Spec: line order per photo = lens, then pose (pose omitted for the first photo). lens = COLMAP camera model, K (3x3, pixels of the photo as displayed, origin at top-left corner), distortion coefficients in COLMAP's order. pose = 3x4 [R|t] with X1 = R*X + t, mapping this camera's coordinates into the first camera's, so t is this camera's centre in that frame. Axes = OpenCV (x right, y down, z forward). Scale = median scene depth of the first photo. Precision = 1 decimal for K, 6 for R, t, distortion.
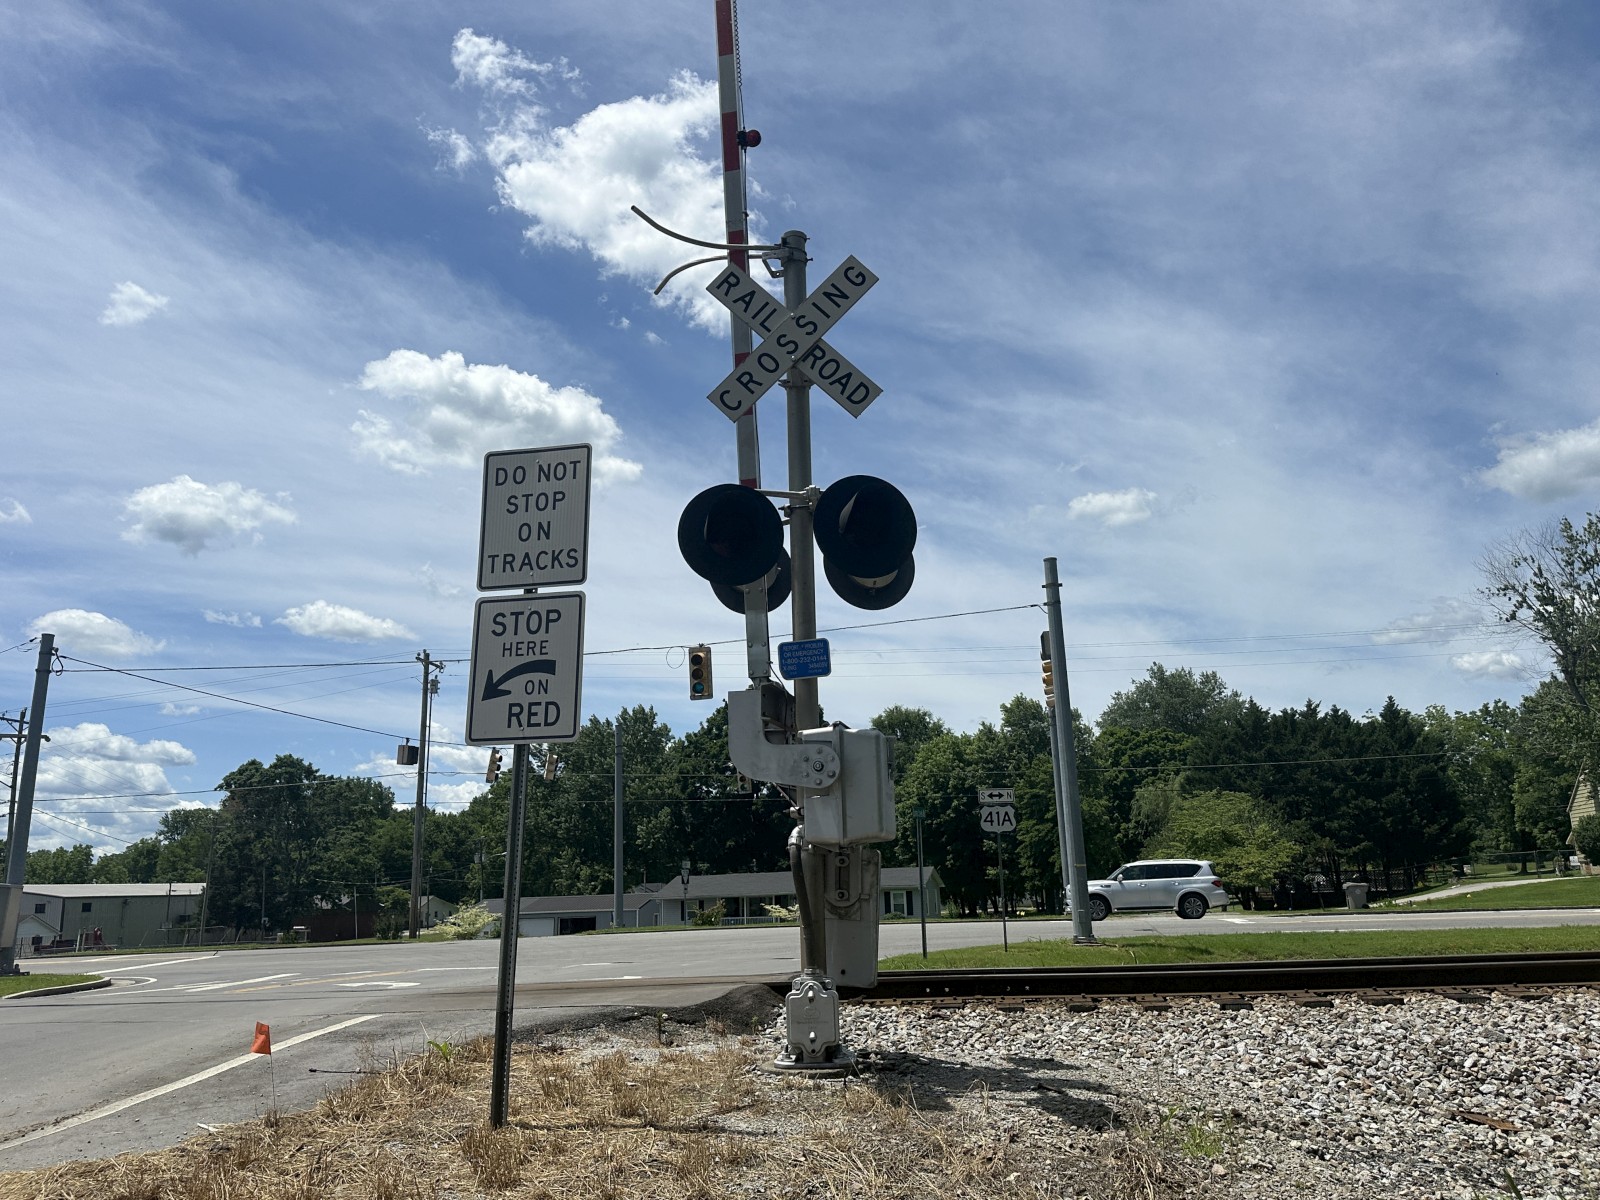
lens RADIAL K [[1261.1, 0, 803.3], [0, 1261.1, 621.9], [0, 0, 1]] dist [0.184689, -0.292475]
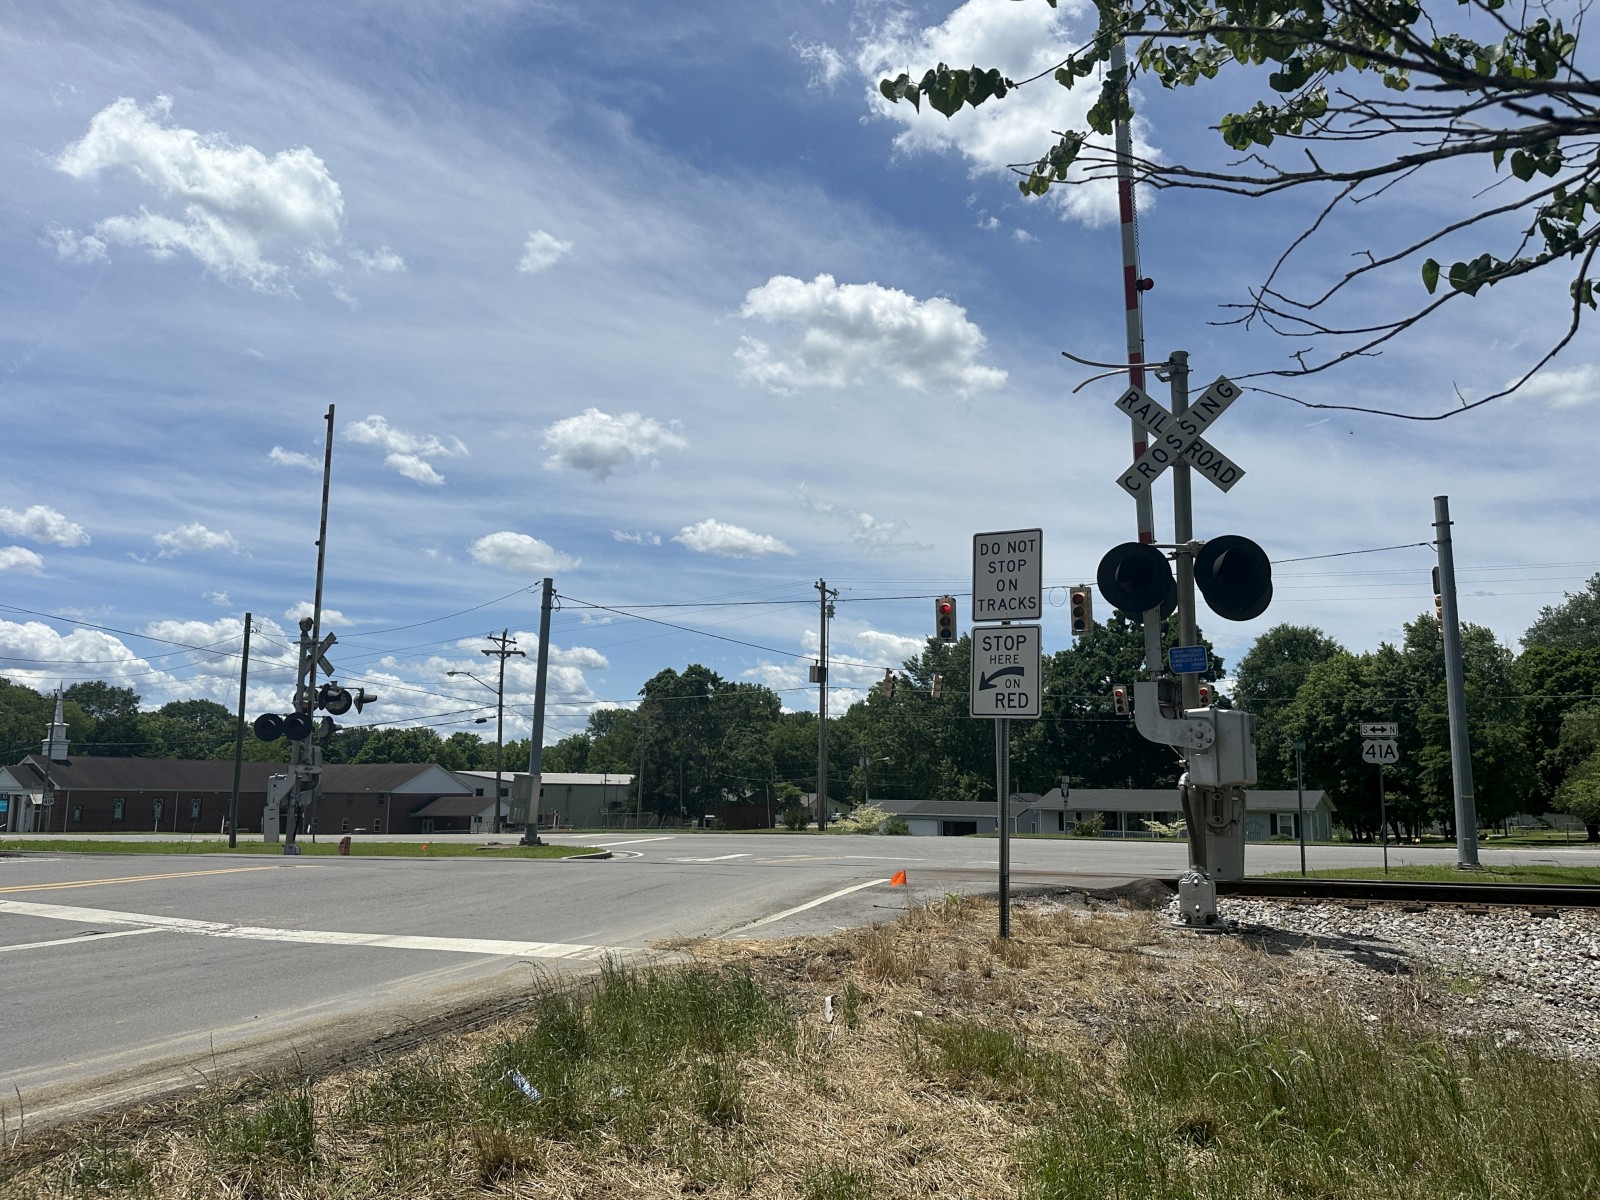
lens RADIAL K [[1261.1, 0, 803.3], [0, 1261.1, 621.9], [0, 0, 1]] dist [0.184689, -0.292475]
pose [[0.959027, -0.003674, -0.283292, -0.001012], [0.023573, 0.997483, 0.066866, -0.023189], [0.282333, -0.070804, 0.956700, -0.101327]]
